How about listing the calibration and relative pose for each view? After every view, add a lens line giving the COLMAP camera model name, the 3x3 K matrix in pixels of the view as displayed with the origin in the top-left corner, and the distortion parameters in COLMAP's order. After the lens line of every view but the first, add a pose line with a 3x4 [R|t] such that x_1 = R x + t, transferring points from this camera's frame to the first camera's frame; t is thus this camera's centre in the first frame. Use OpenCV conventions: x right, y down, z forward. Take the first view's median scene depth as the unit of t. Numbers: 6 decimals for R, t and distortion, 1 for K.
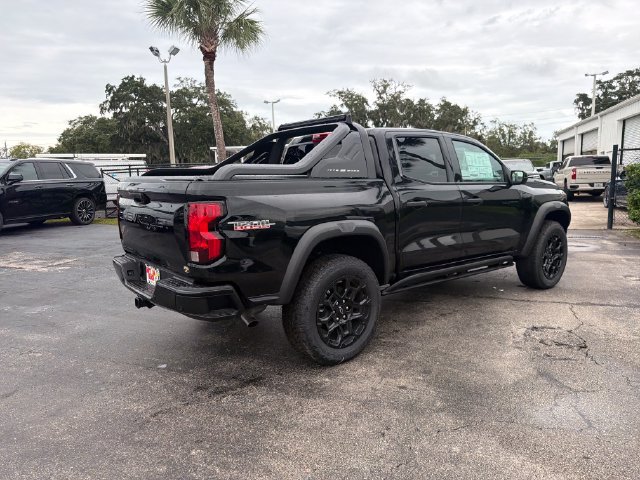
lens RADIAL K [[450.7, 0, 317.3], [0, 450.7, 238.8], [0, 0, 1]] dist [0.062471, -0.075442]
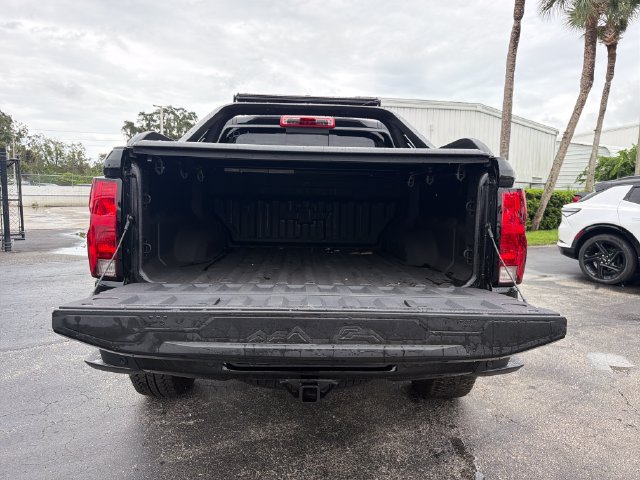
lens RADIAL K [[455.9, 0, 323.4], [0, 455.9, 231.4], [0, 0, 1]] dist [0.040679, -0.041900]
pose [[0.589506, -0.033352, 0.807075, -0.517388], [0.085738, 0.996087, -0.021462, -0.015065], [-0.803201, 0.081849, 0.590059, 0.447007]]
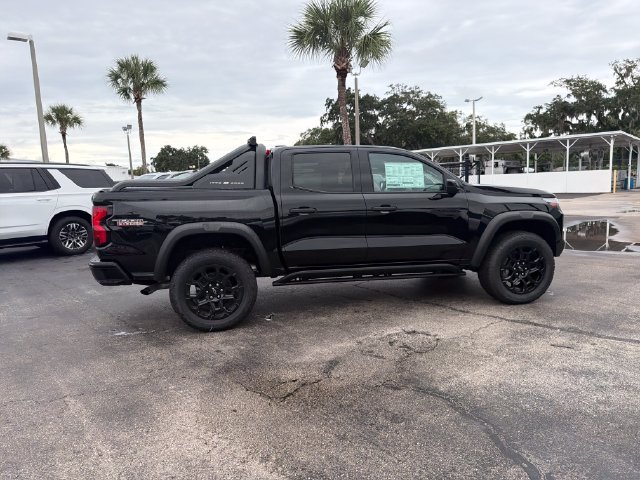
lens RADIAL K [[450.4, 0, 317.4], [0, 450.4, 242.9], [0, 0, 1]] dist [0.068429, -0.087649]
pose [[0.887988, 0.052934, -0.456811, 0.605765], [-0.050977, 0.998562, 0.016618, -0.011040], [0.457033, 0.008530, 0.889409, -0.015588]]
